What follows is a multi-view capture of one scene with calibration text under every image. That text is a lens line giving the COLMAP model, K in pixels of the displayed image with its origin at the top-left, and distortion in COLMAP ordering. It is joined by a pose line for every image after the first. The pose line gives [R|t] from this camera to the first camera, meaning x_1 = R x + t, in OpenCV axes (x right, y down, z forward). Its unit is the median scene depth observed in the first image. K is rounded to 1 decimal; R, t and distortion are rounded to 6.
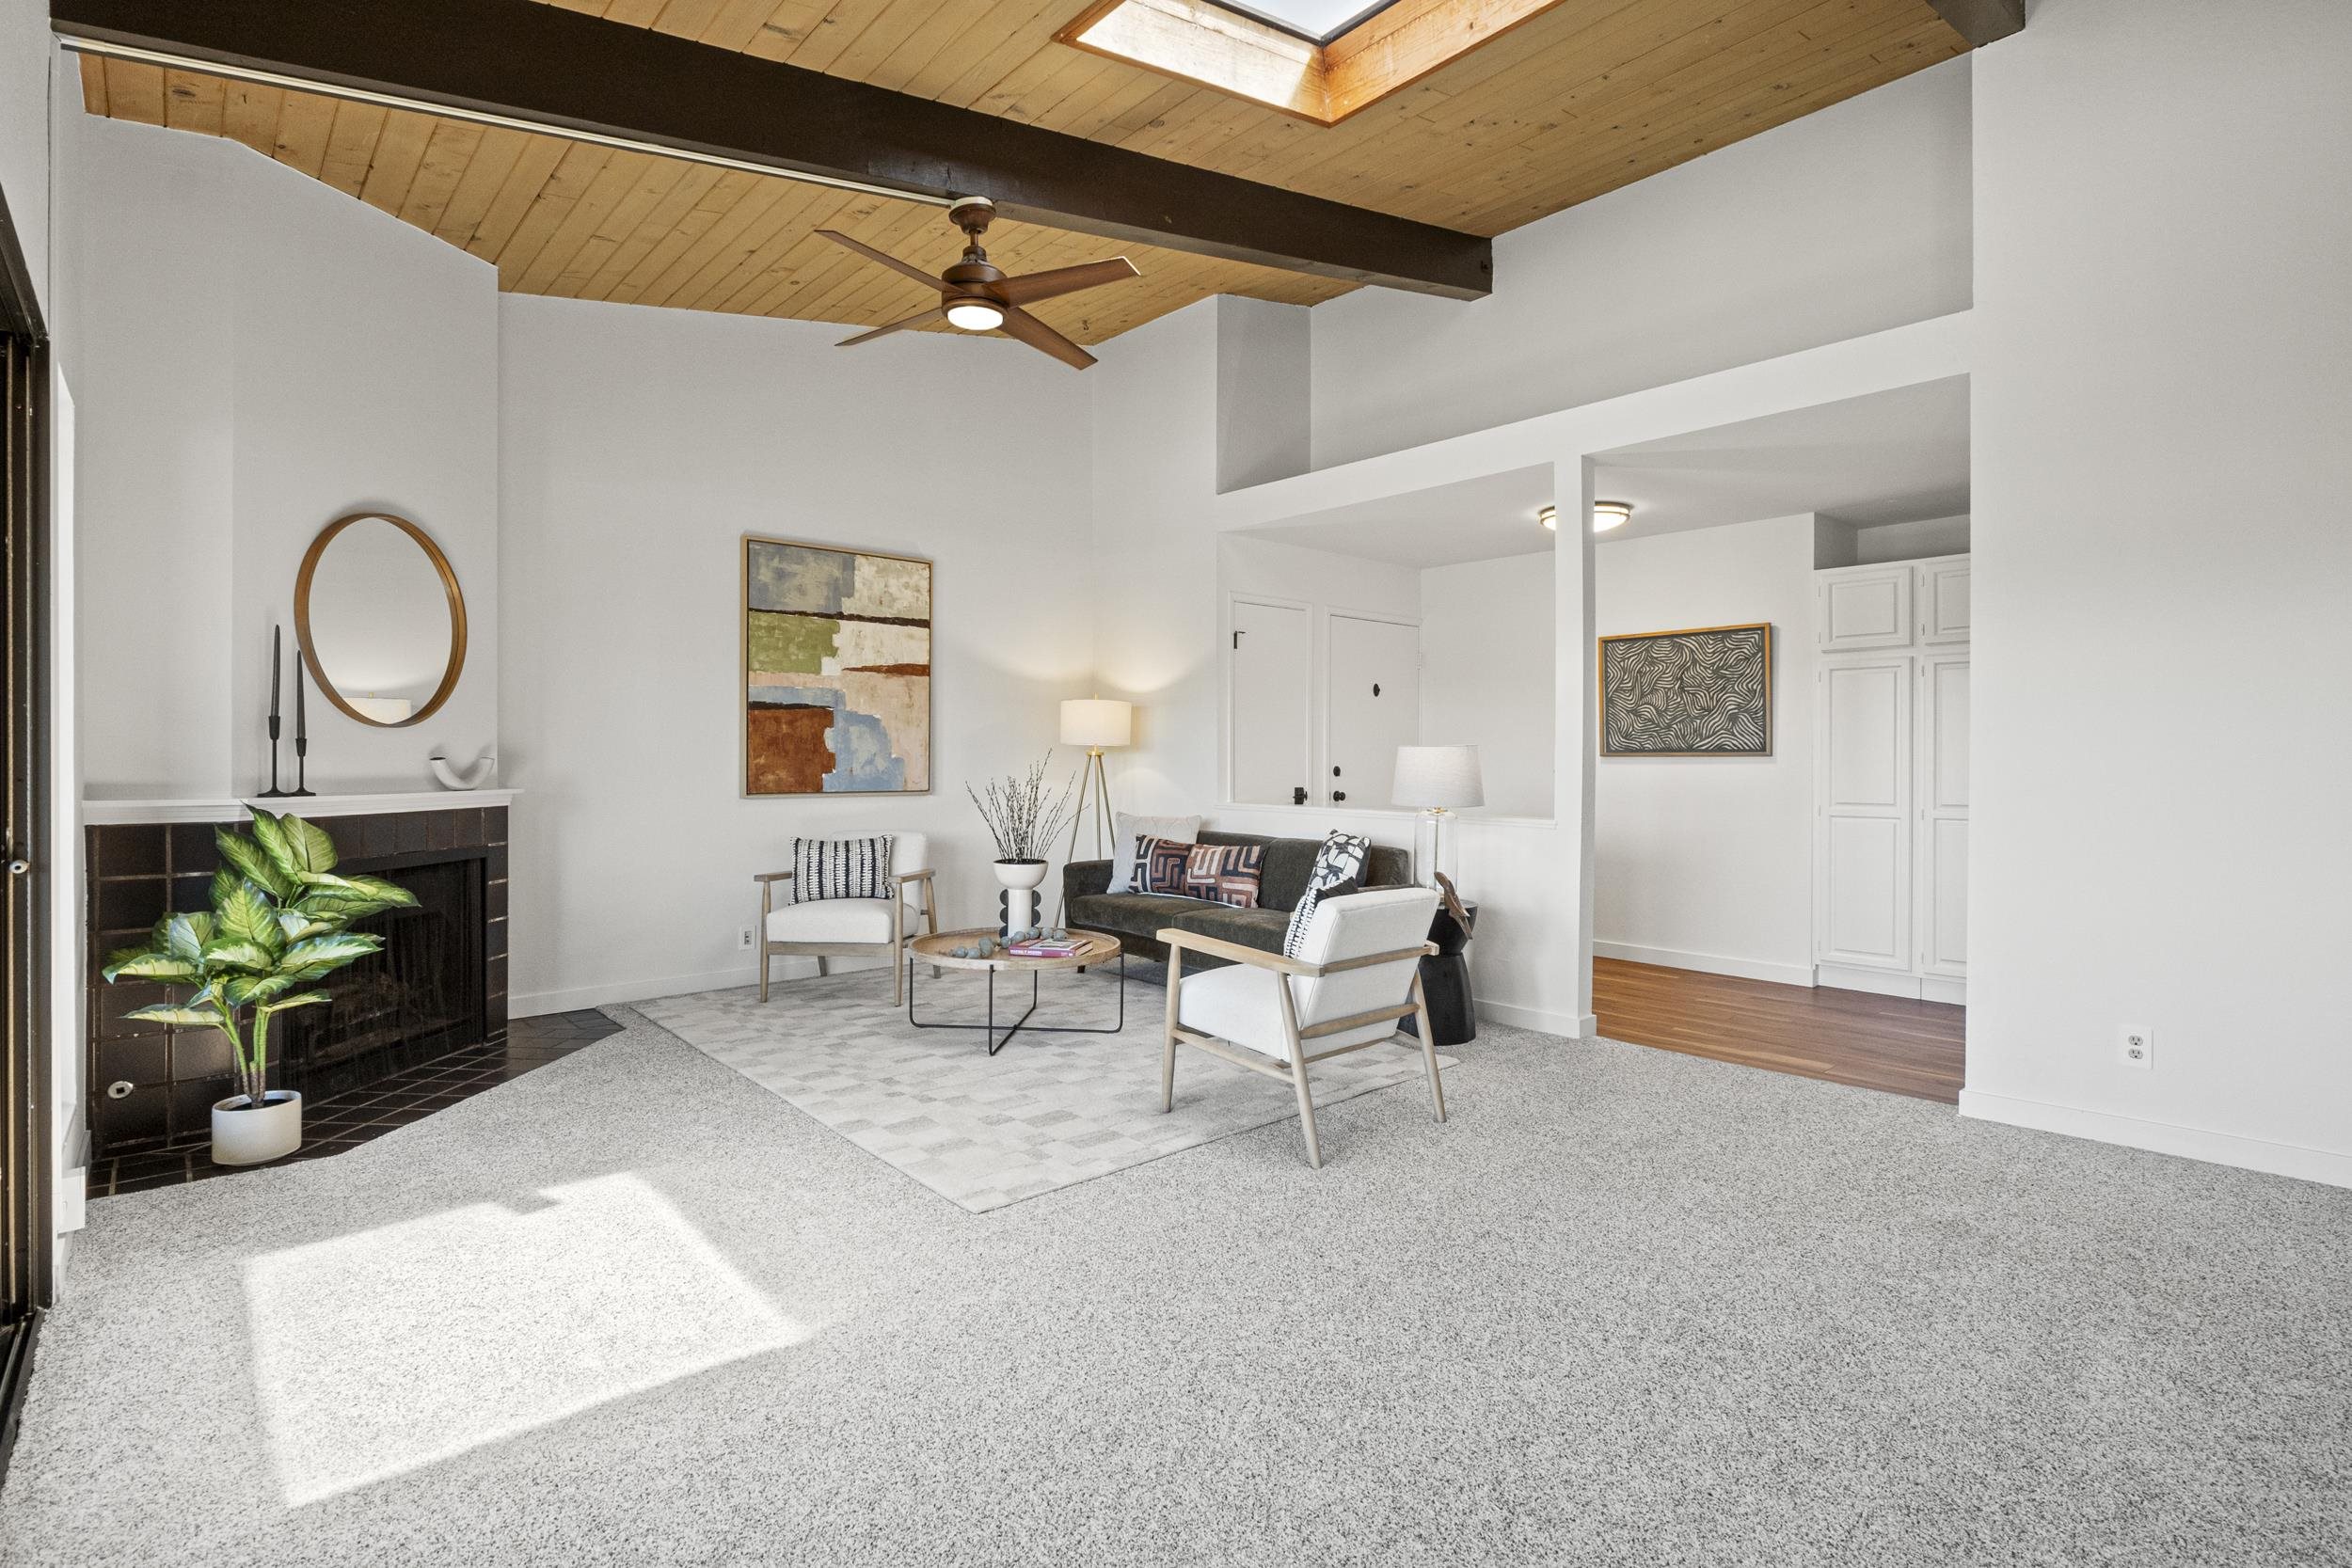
lens RADIAL K [[1127.3, 0, 1173.5], [0, 1127.3, 758.7], [0, 0, 1]] dist [-0.002509, -0.000550]
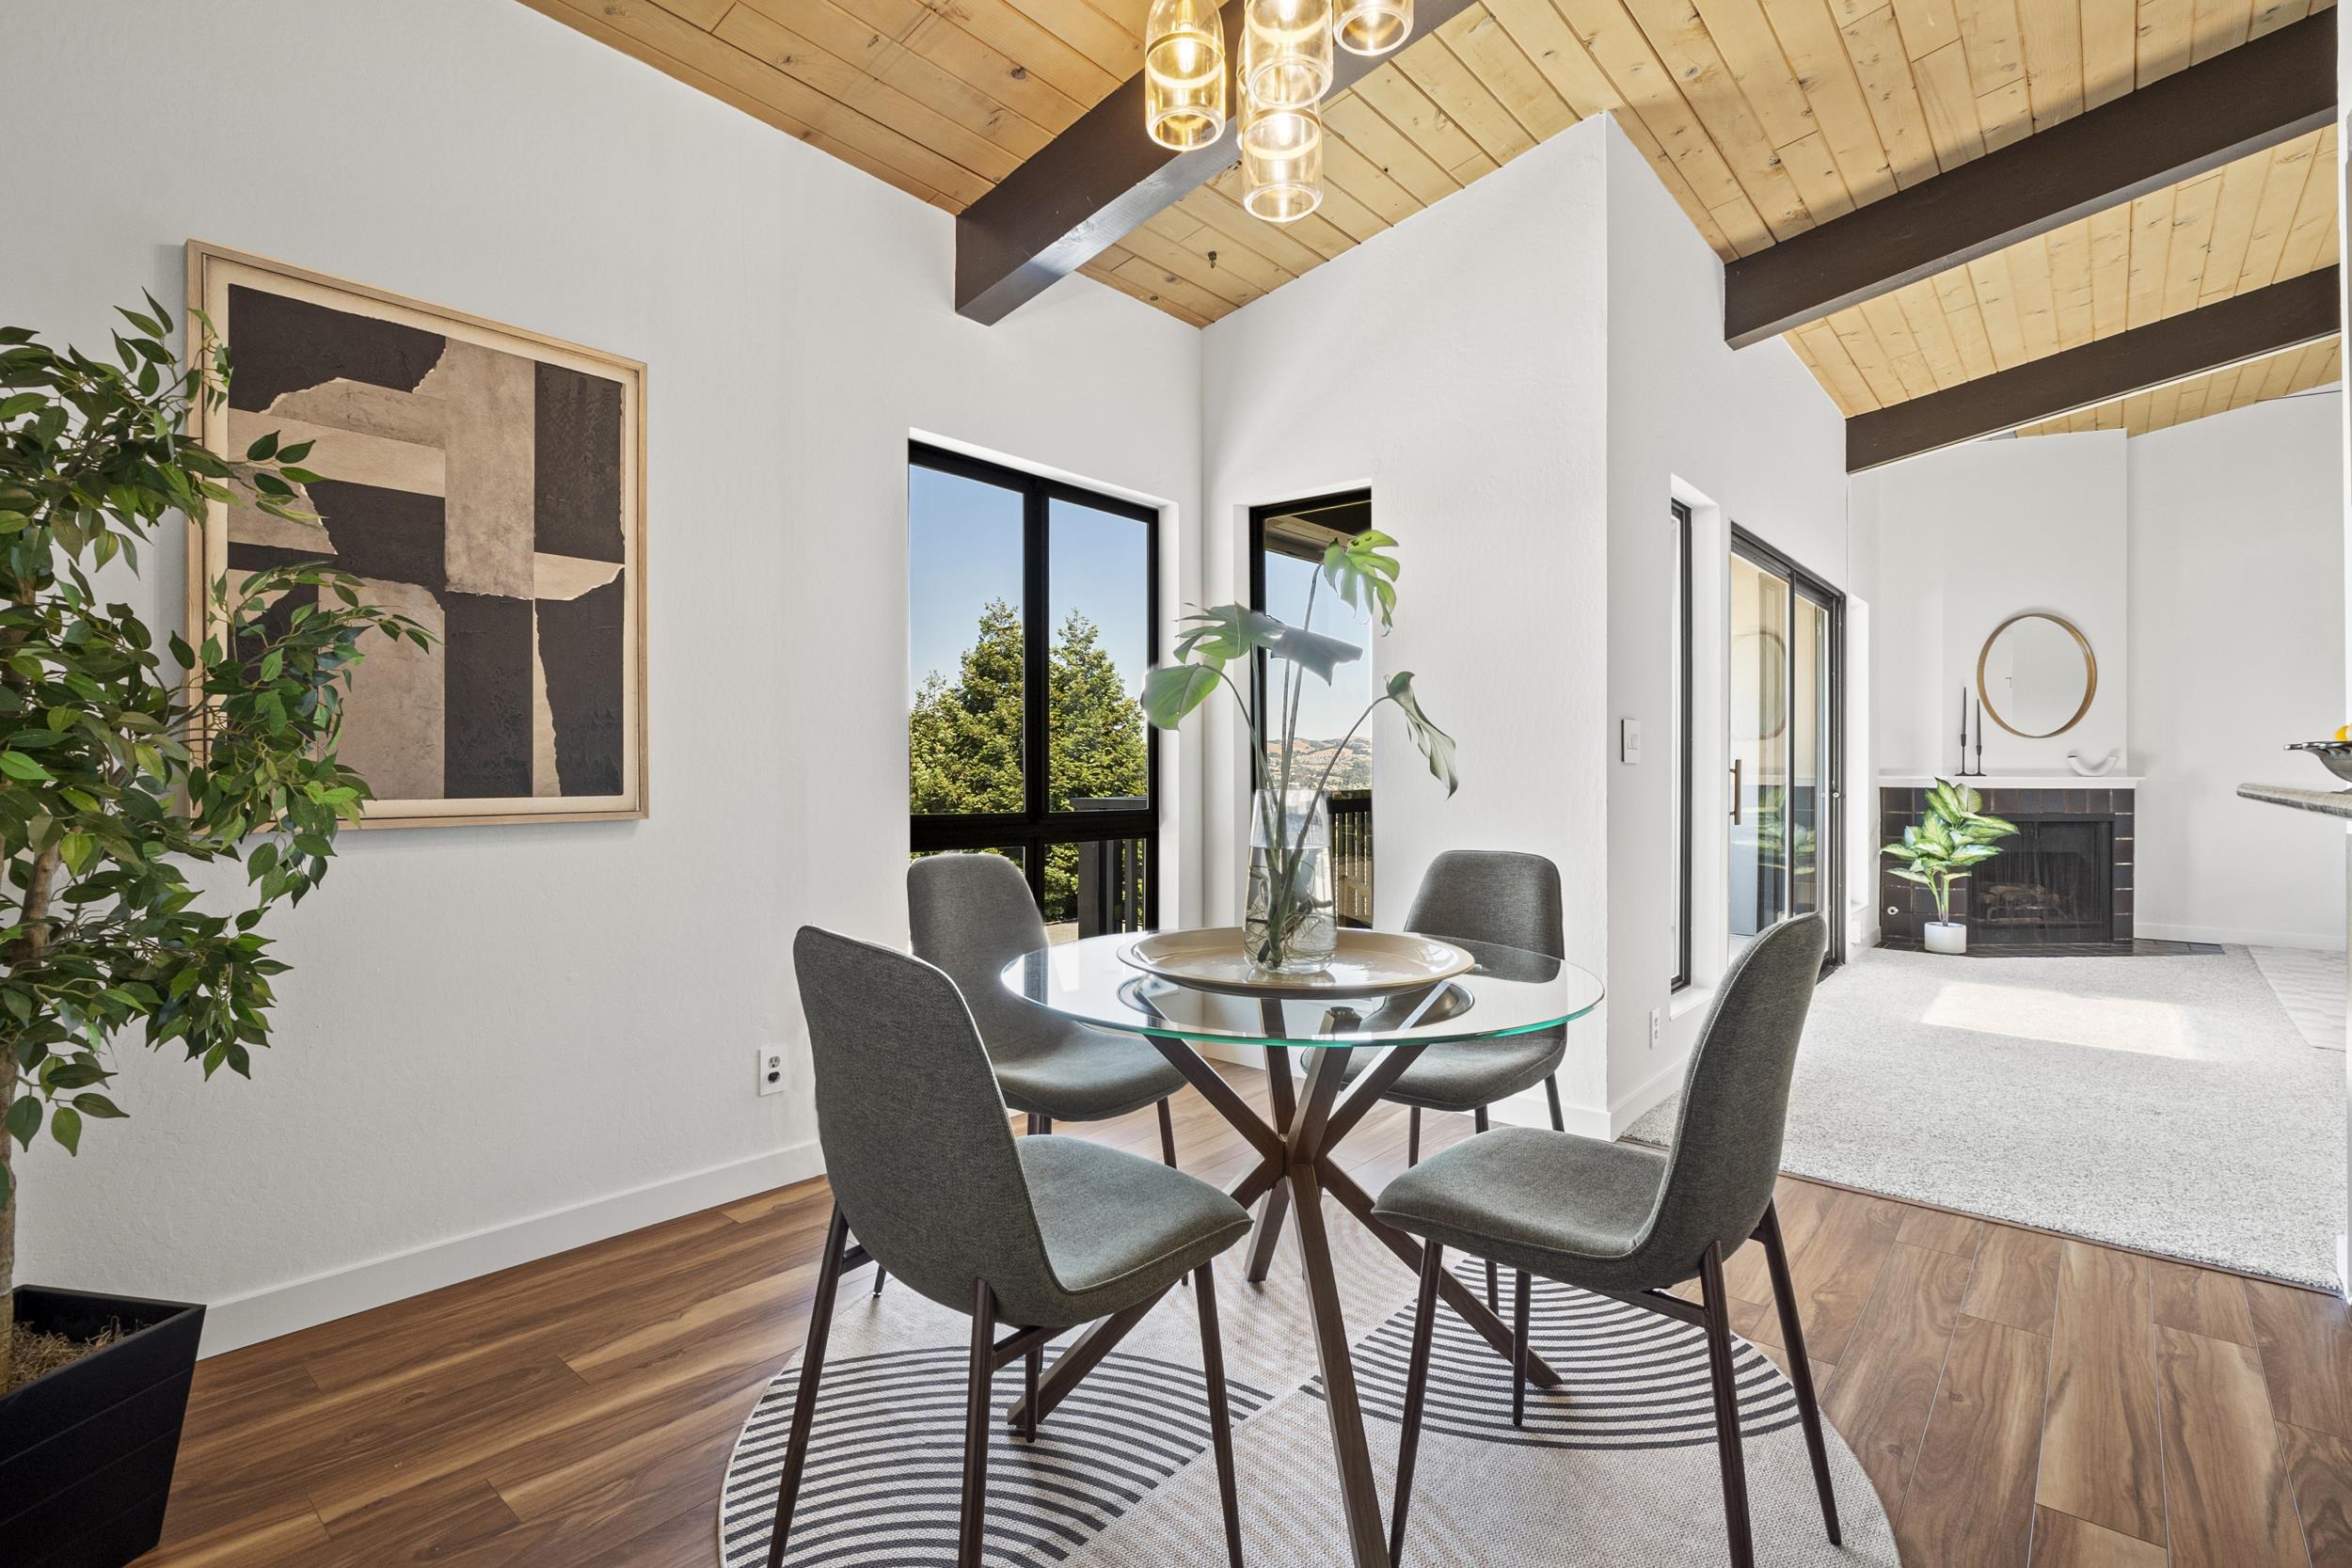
lens RADIAL K [[1091.9, 0, 1154.0], [0, 1091.9, 768.5], [0, 0, 1]] dist [-0.003641, -0.000927]
pose [[0.126677, 0.005869, -0.991927, 0.945788], [-0.001765, 0.999982, 0.005691, 0.012906], [0.991943, 0.001030, 0.126685, -0.663832]]
